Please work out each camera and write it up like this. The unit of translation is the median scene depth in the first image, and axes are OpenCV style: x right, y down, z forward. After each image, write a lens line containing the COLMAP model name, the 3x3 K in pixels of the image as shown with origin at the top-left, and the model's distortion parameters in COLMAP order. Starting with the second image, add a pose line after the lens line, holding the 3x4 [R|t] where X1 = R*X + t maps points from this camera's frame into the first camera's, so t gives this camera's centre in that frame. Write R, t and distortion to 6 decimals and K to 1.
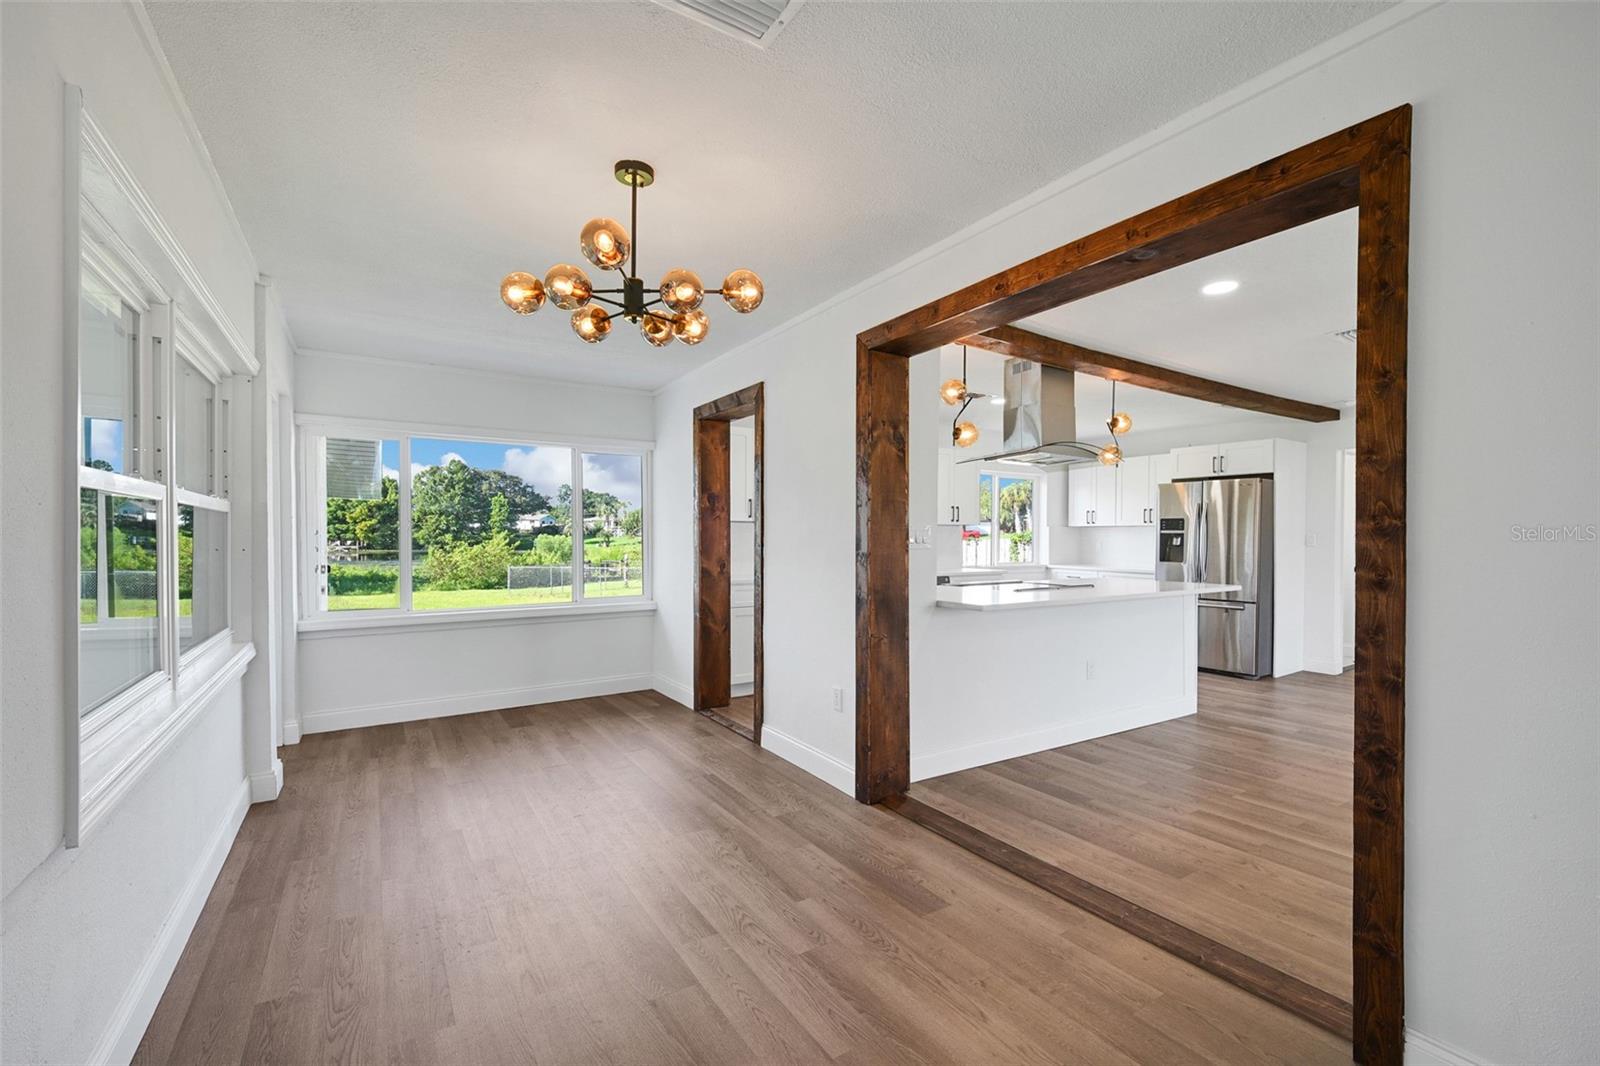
lens RADIAL K [[674.2, 0, 803.1], [0, 674.2, 558.4], [0, 0, 1]] dist [0.030001, -0.000087]
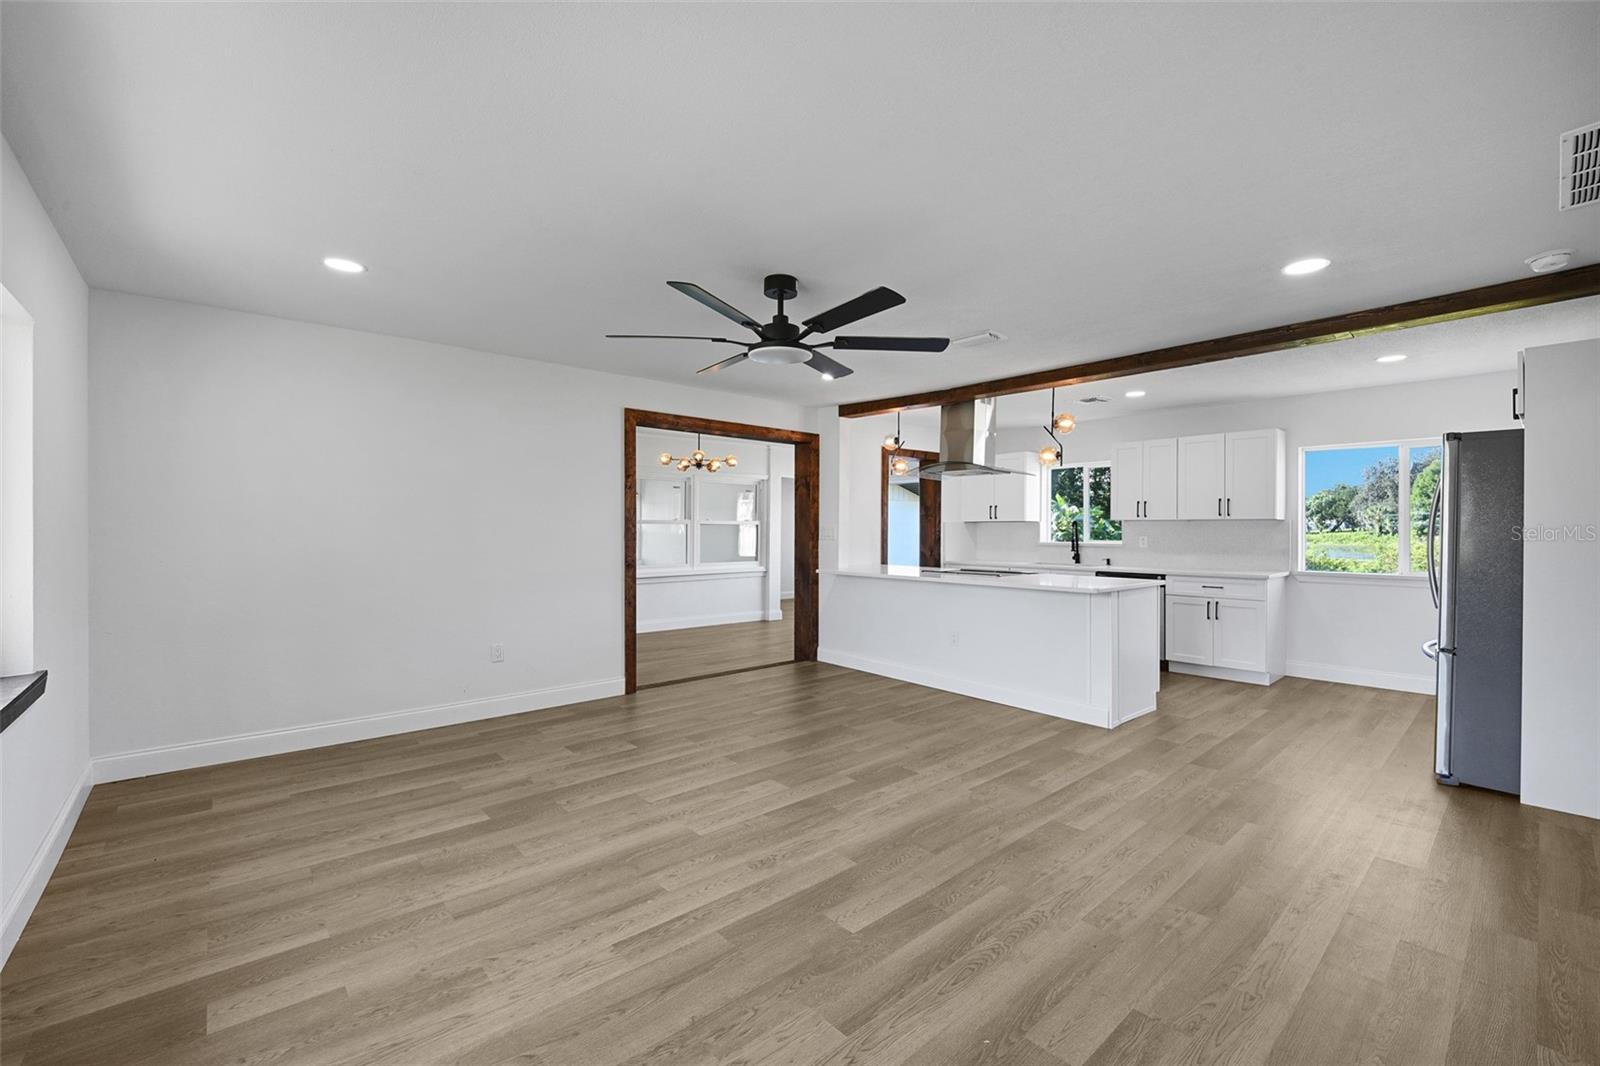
lens RADIAL K [[671.0, 0, 803.3], [0, 671.0, 524.2], [0, 0, 1]] dist [-0.001110, -0.000524]
pose [[0.157645, -0.009719, -0.987448, 1.414336], [-0.031144, 0.999405, -0.014809, -0.018347], [0.987005, 0.033087, 0.157249, 0.455640]]
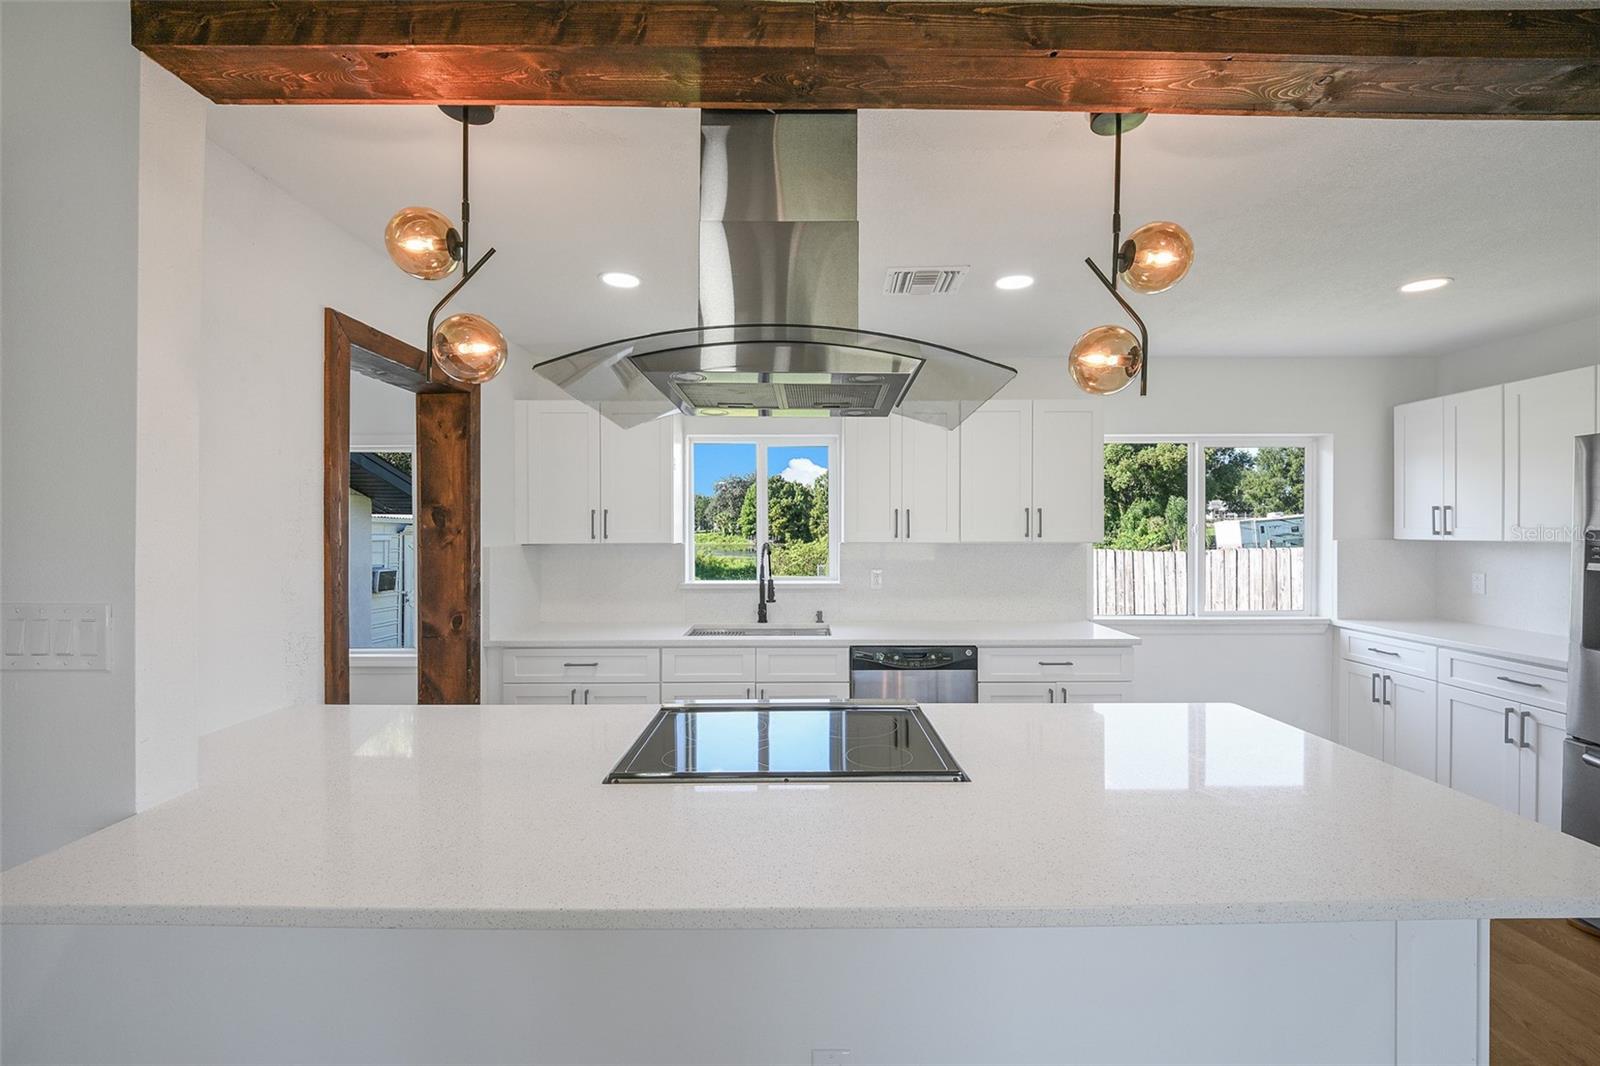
lens RADIAL K [[671.0, 0, 803.3], [0, 671.0, 524.2], [0, 0, 1]] dist [-0.001110, -0.000524]
pose [[0.842442, -0.010965, -0.538676, 0.497684], [-0.010711, 0.999255, -0.037091, -0.059880], [0.538681, 0.037016, 0.841696, 0.651122]]
